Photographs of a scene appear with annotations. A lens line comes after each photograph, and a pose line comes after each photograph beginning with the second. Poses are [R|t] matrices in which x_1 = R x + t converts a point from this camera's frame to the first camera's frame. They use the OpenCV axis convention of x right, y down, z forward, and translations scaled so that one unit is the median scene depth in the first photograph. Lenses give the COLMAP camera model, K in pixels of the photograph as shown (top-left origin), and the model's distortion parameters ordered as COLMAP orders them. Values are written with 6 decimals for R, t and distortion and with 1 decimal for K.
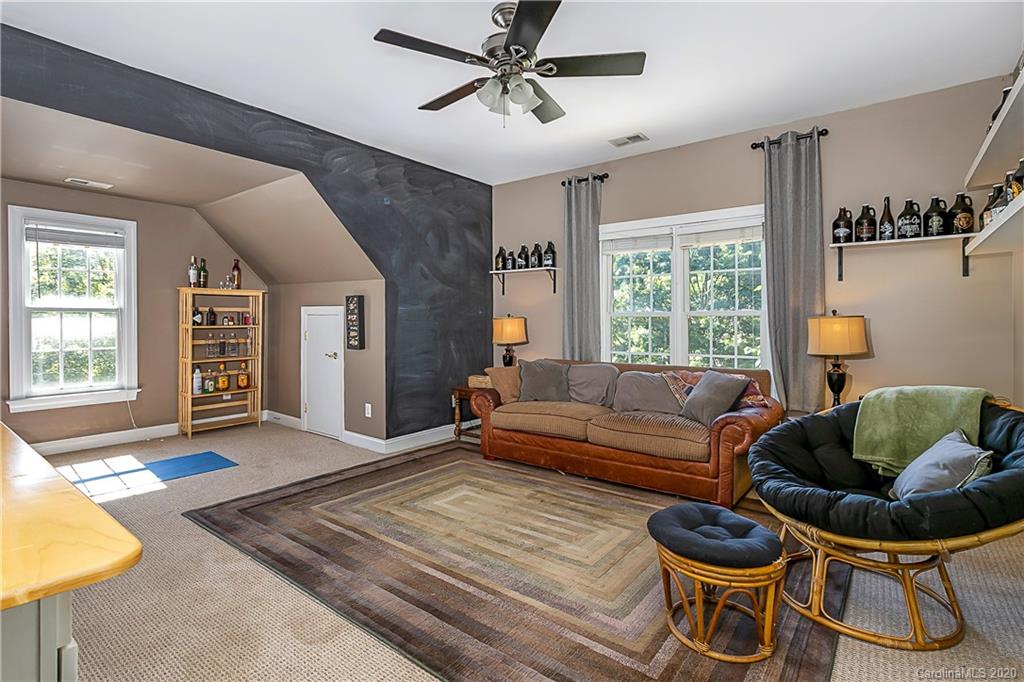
lens RADIAL K [[491.9, 0, 518.4], [0, 491.9, 317.3], [0, 0, 1]] dist [-0.006466, -0.000213]
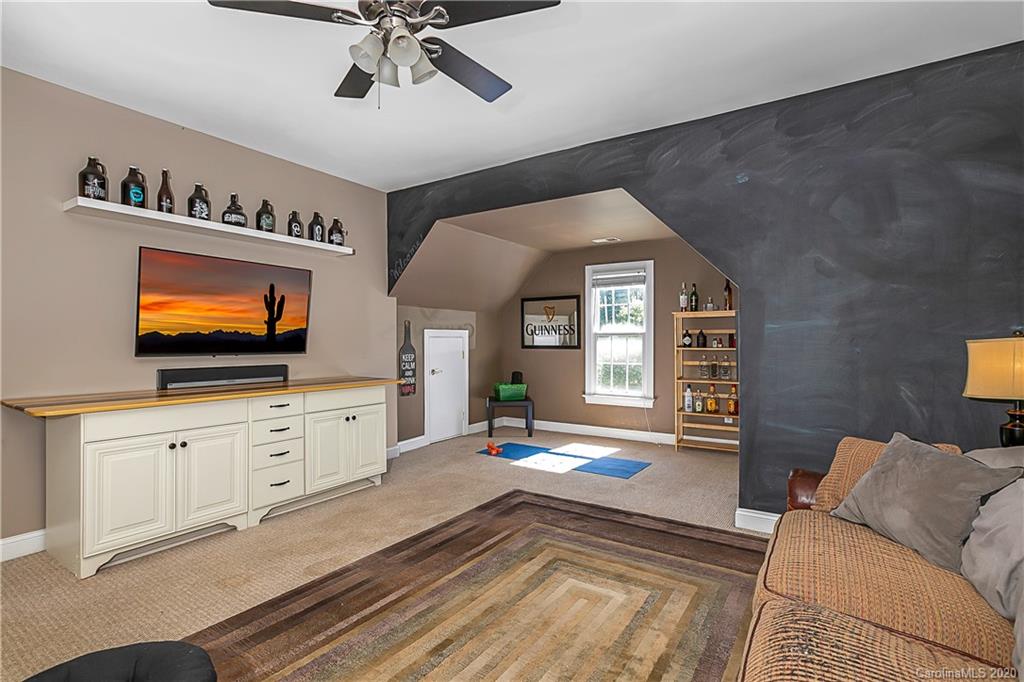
lens RADIAL K [[491.9, 0, 512.7], [0, 491.9, 339.3], [0, 0, 1]] dist [-0.006466, -0.000213]
pose [[0.070783, -0.001818, -0.997490, 0.406982], [0.001975, 0.999997, -0.001683, 0.000625], [0.997490, -0.001851, 0.070786, 0.585003]]
